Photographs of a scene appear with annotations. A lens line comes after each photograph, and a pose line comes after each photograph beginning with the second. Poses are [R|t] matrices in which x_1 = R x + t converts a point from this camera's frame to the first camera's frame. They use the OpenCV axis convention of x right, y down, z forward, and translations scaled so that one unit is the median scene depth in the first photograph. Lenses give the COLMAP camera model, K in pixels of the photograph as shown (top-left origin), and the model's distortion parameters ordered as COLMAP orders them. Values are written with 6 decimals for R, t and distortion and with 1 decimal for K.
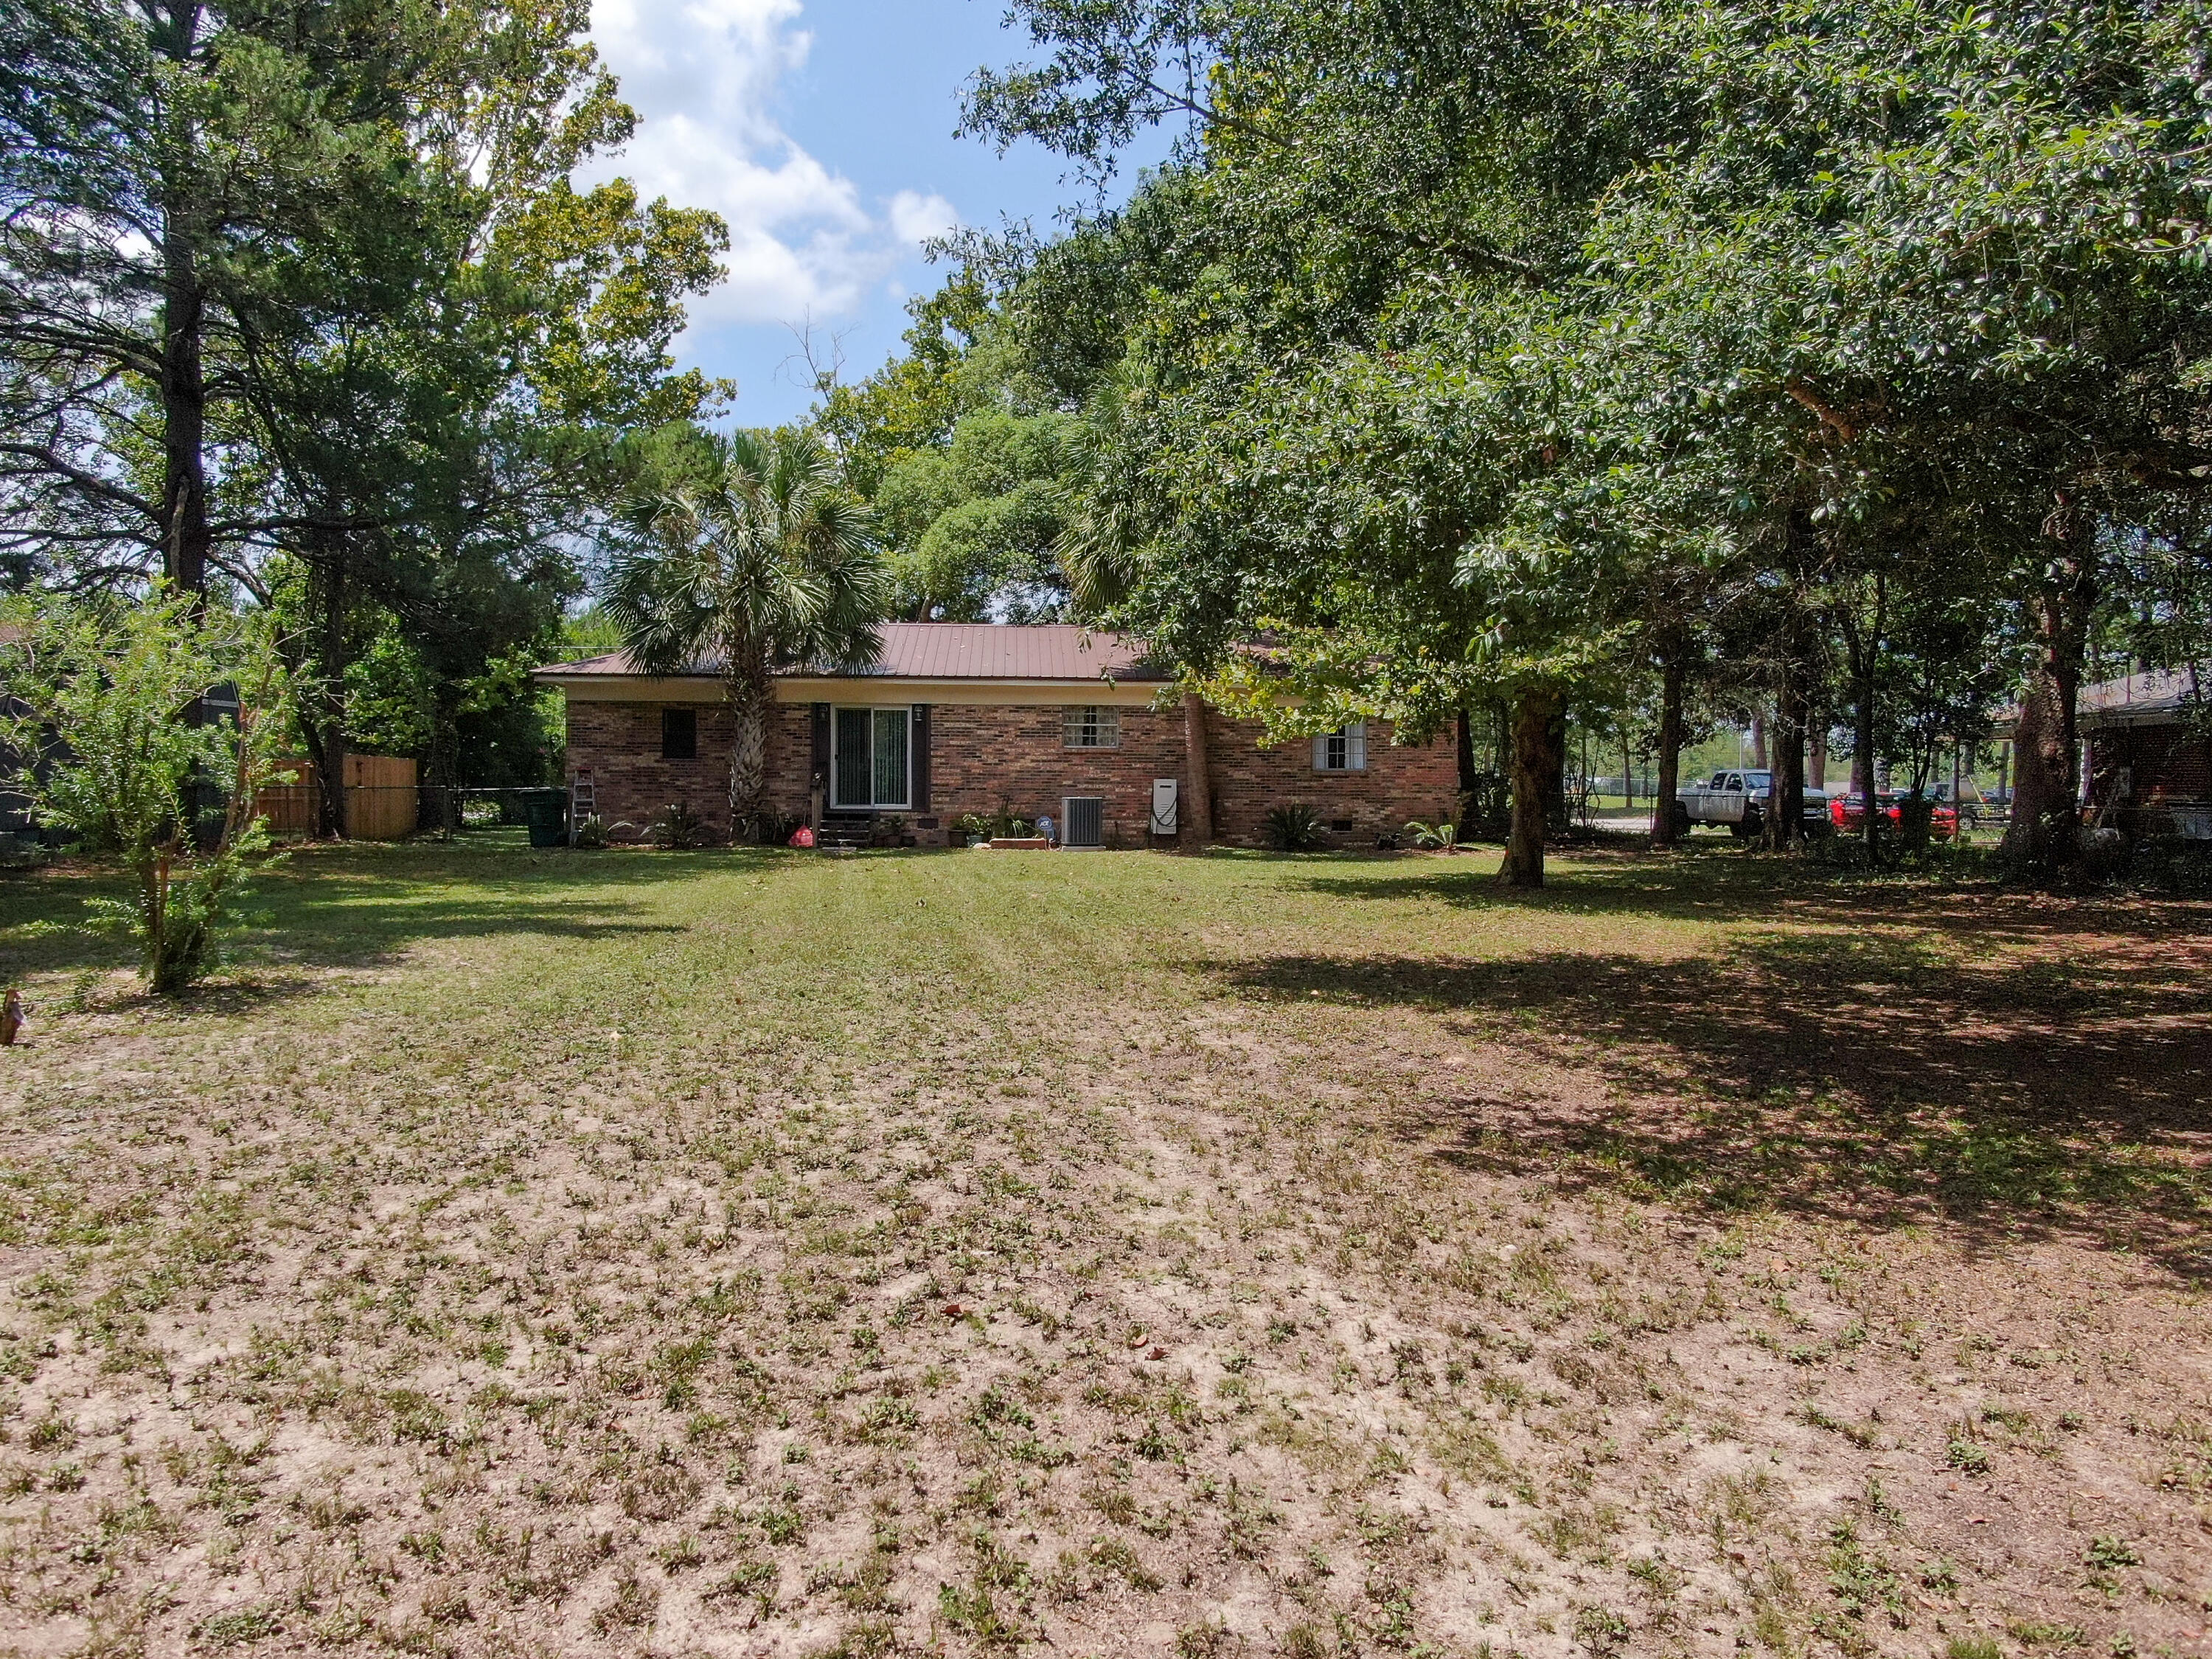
lens RADIAL K [[1549.9, 0, 1106.6], [0, 1549.9, 809.9], [0, 0, 1]] dist [-0.003406, -0.001448]
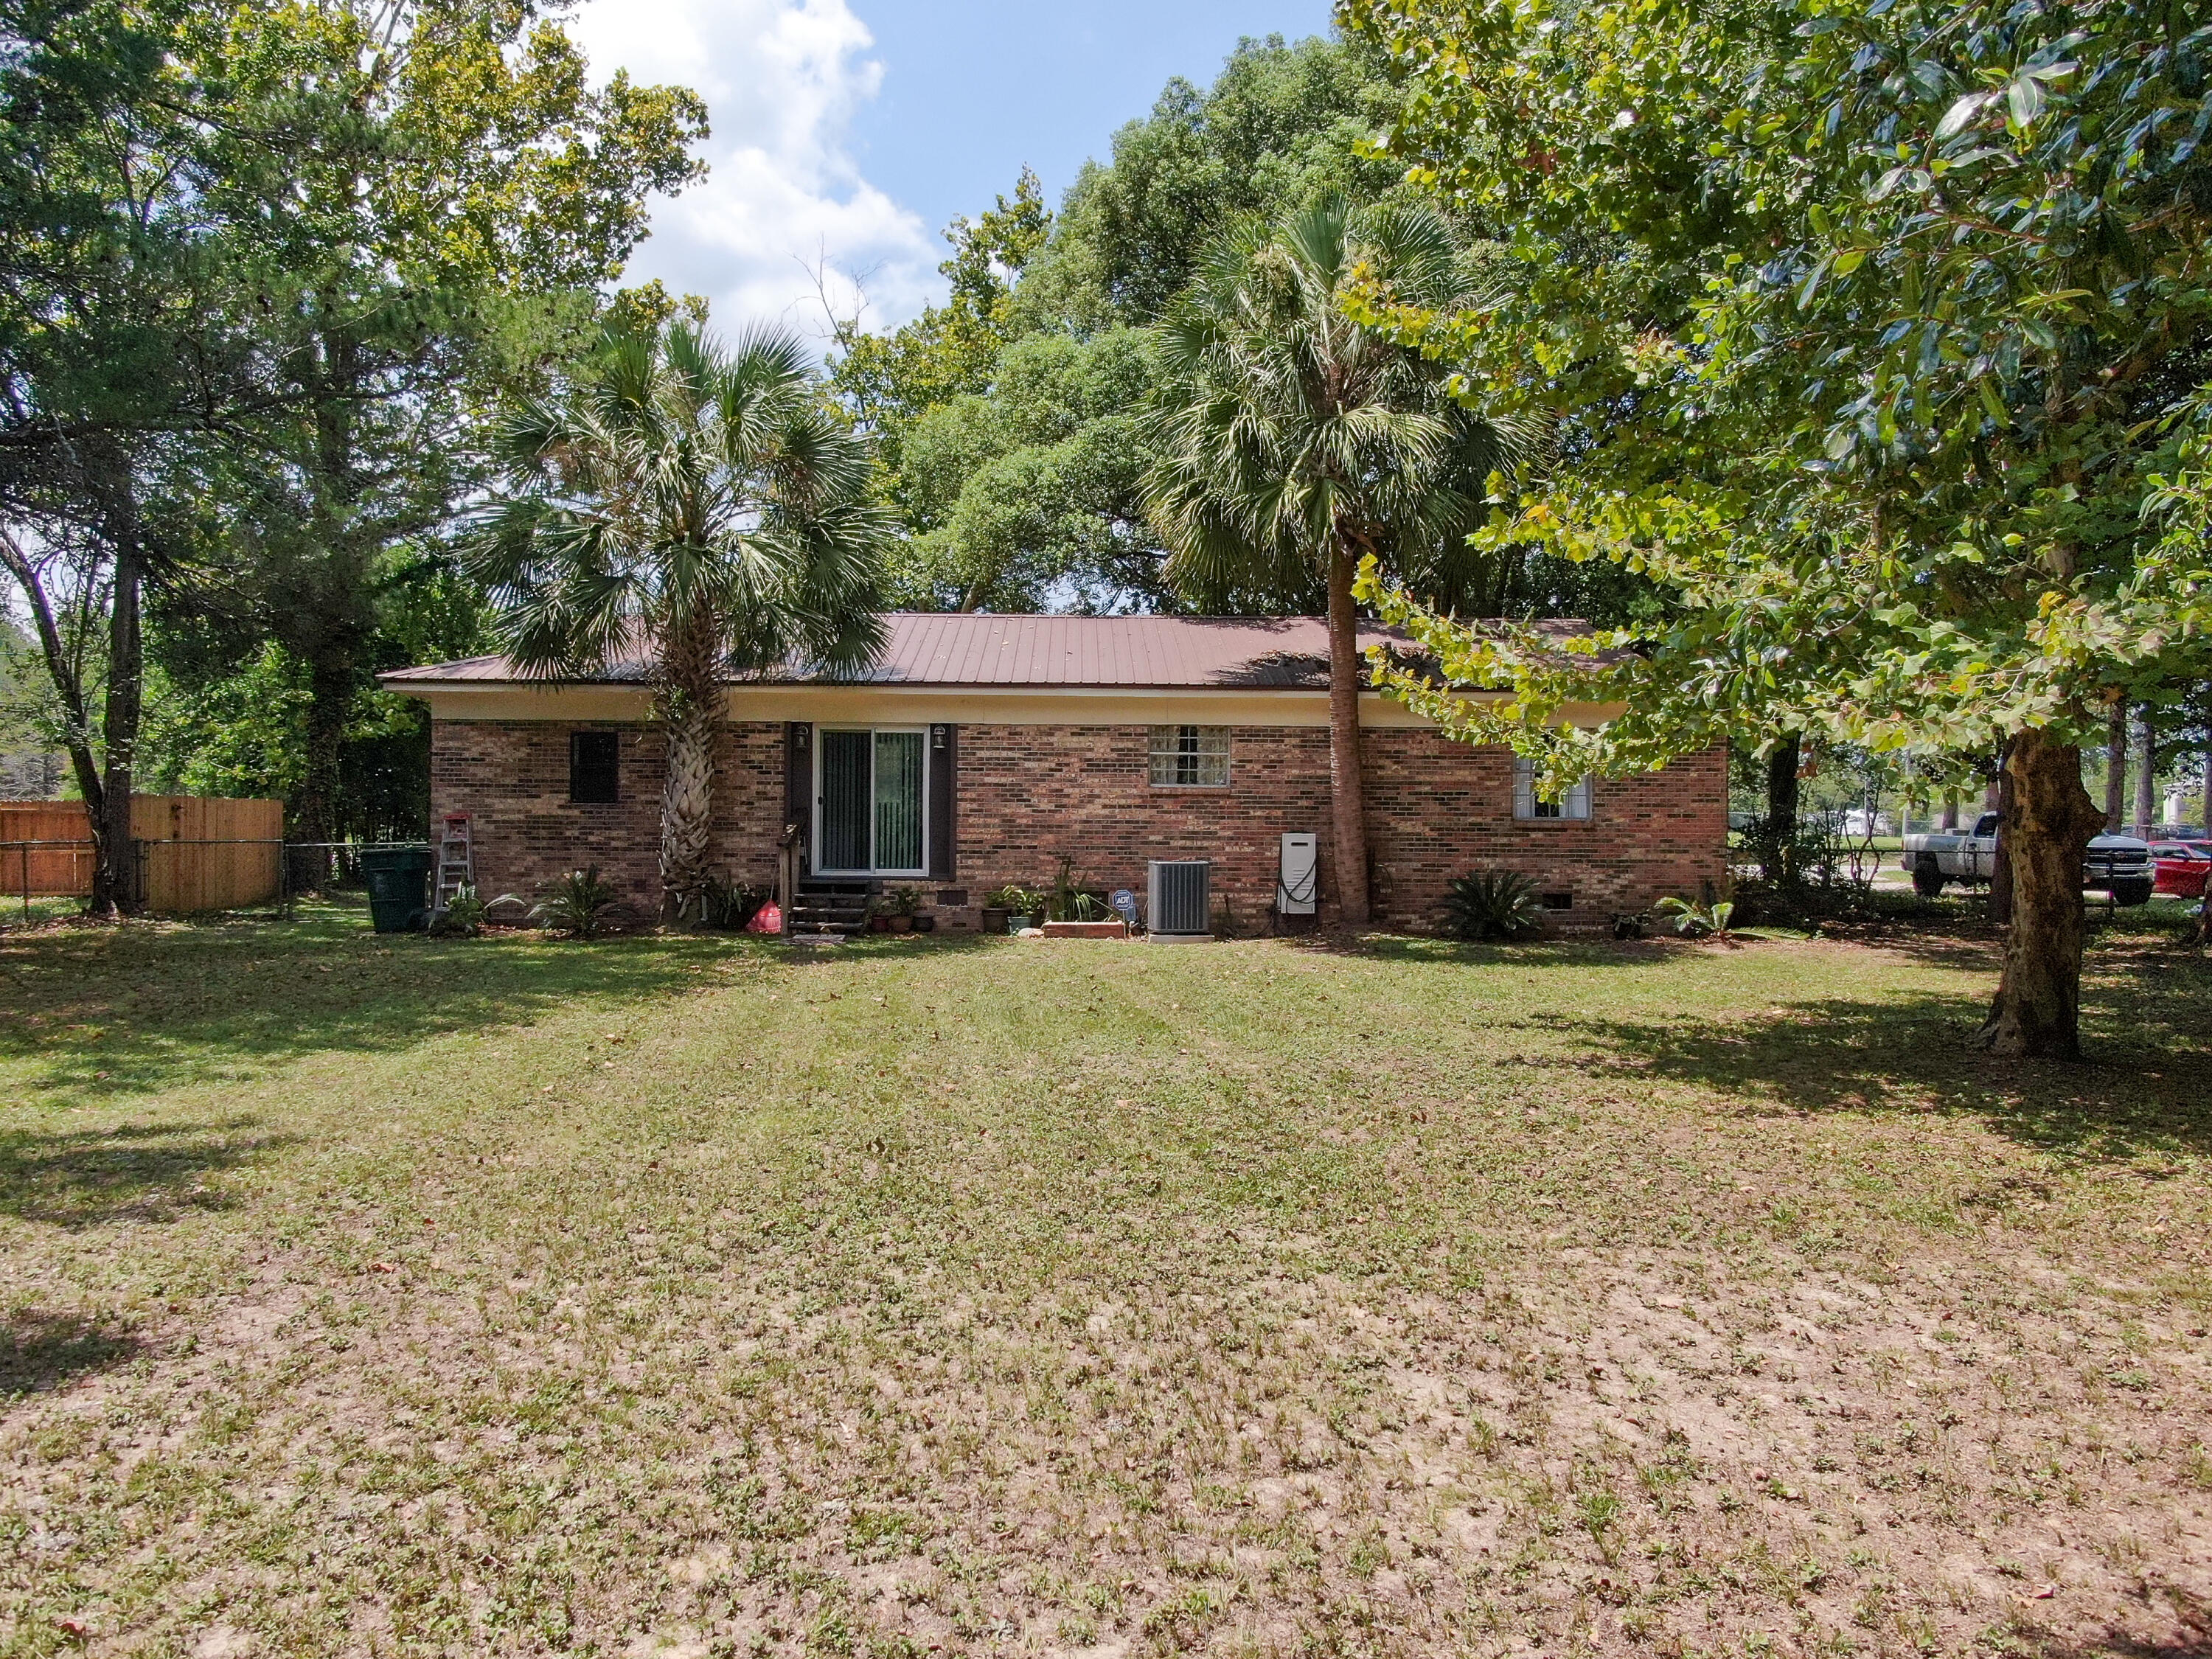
lens RADIAL K [[1549.9, 0, 1109.9], [0, 1549.9, 836.8], [0, 0, 1]] dist [-0.003406, -0.001448]
pose [[0.999214, 0.001467, -0.039622, -0.018316], [-0.001672, 0.999985, -0.005138, -0.014709], [0.039614, 0.005200, 0.999202, 0.314790]]
